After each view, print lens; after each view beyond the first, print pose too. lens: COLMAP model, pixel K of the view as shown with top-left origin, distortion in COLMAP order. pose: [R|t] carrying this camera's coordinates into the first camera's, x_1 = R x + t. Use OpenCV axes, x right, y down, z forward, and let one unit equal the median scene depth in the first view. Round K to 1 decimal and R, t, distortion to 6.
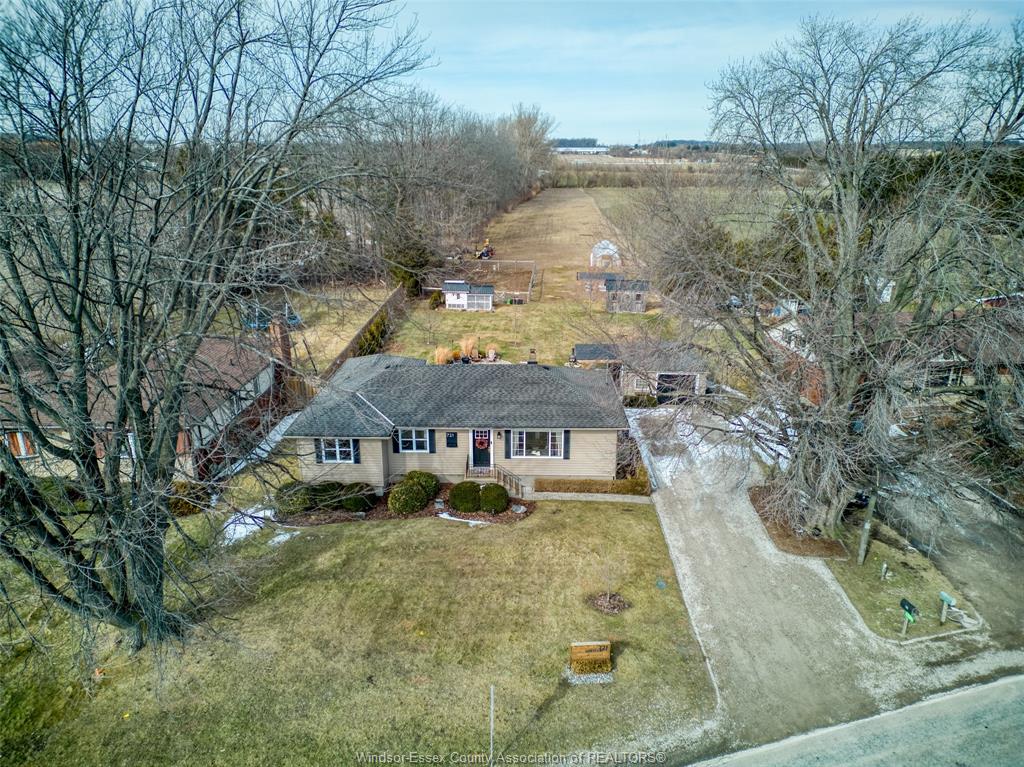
lens RADIAL K [[708.9, 0, 515.7], [0, 708.9, 380.1], [0, 0, 1]] dist [0.093104, -0.095744]
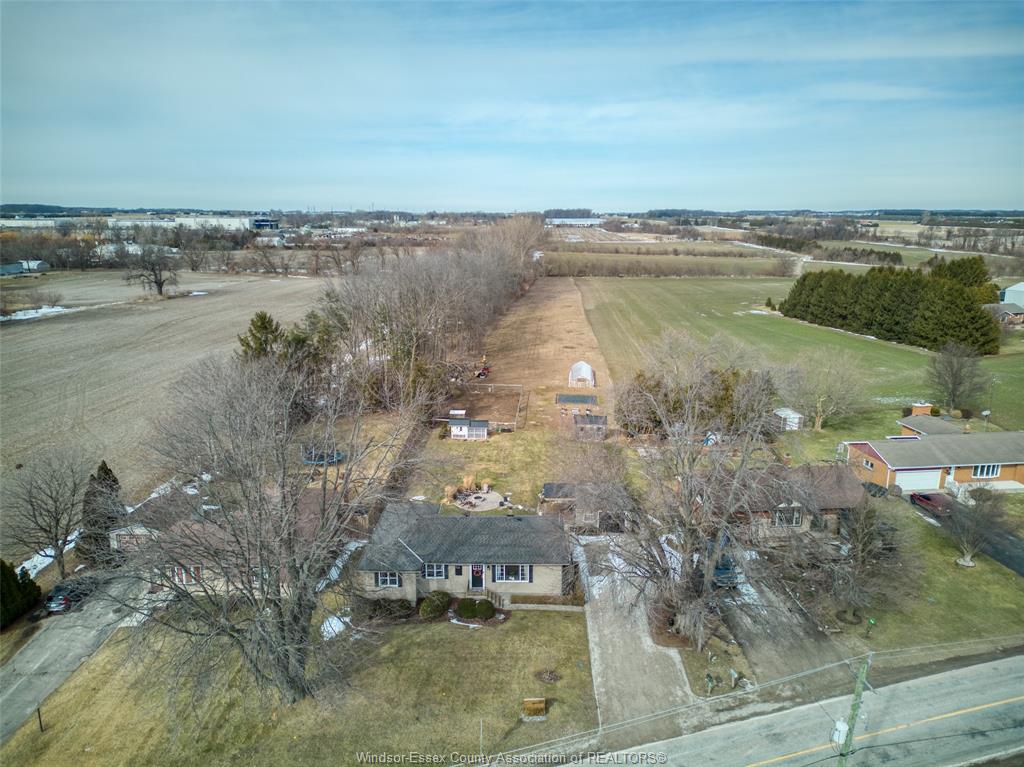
lens RADIAL K [[708.9, 0, 515.7], [0, 708.9, 380.1], [0, 0, 1]] dist [0.093104, -0.095744]
pose [[0.999996, -0.000946, 0.002740, 0.035002], [0.001175, 0.996372, -0.085092, -0.211089], [-0.002650, 0.085095, 0.996369, -0.655108]]
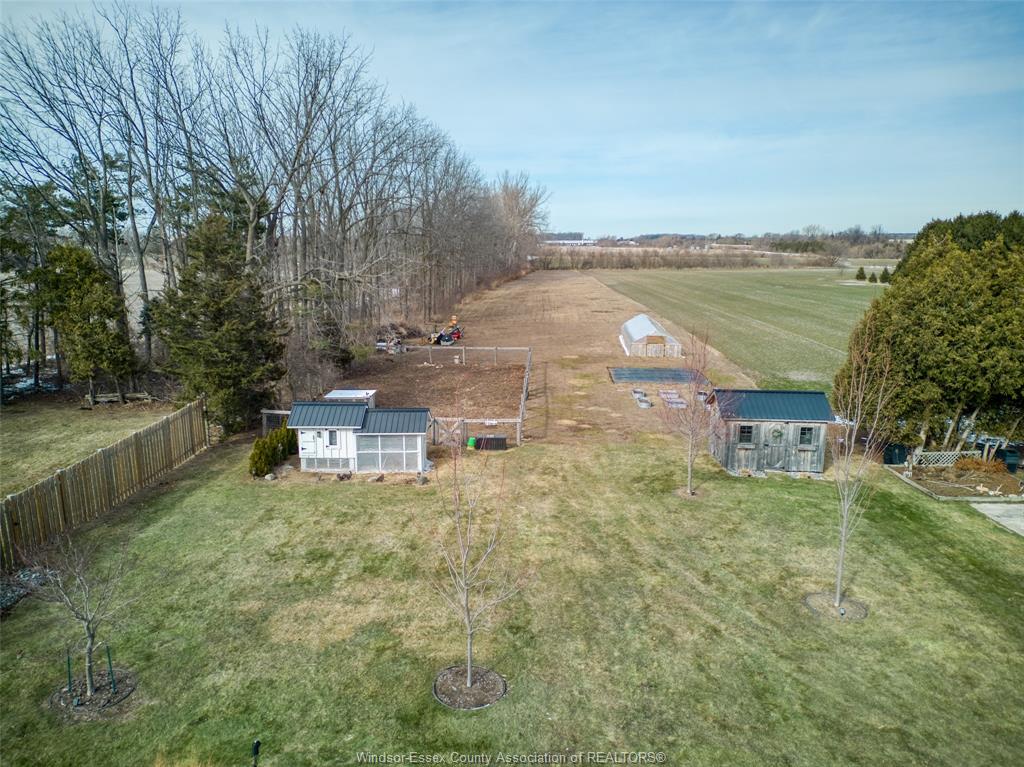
lens RADIAL K [[708.9, 0, 515.7], [0, 708.9, 380.1], [0, 0, 1]] dist [0.093104, -0.095744]
pose [[0.999859, -0.008422, 0.014537, 0.023062], [0.010162, 0.992218, -0.124100, -0.220090], [-0.013378, 0.124230, 0.992163, 1.356783]]
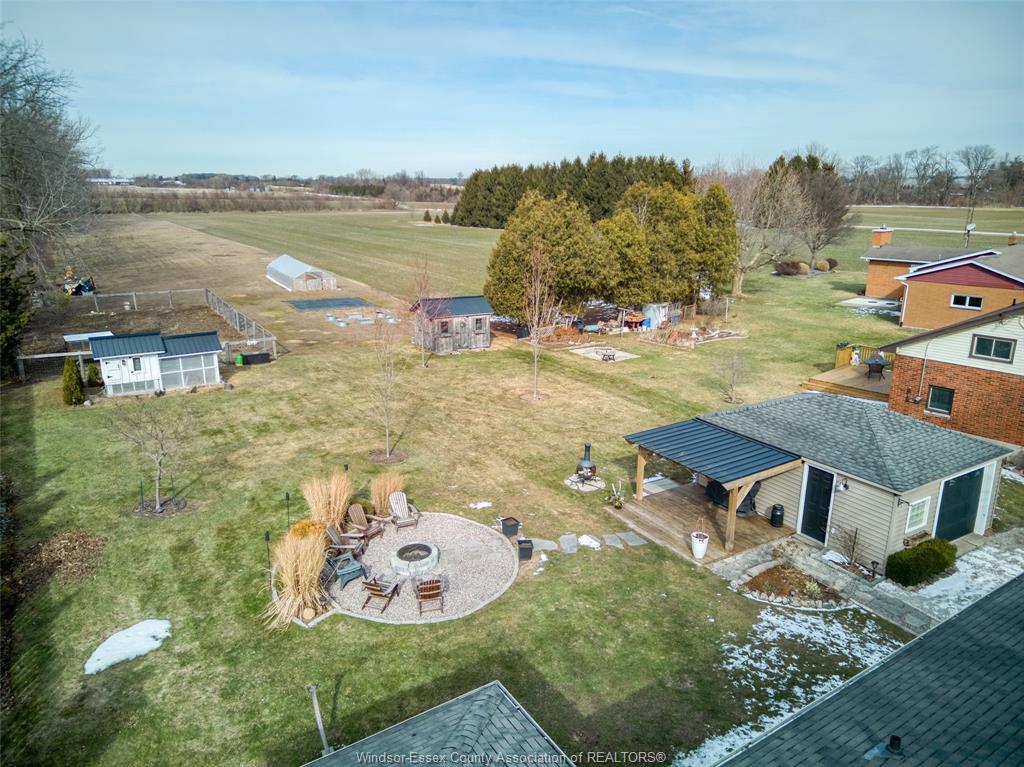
lens RADIAL K [[708.9, 0, 515.7], [0, 708.9, 380.1], [0, 0, 1]] dist [0.093104, -0.095744]
pose [[0.821992, -0.153279, 0.548483, -0.294434], [0.178327, 0.983941, 0.007720, -0.153100], [-0.540859, 0.091463, 0.836126, 1.091176]]
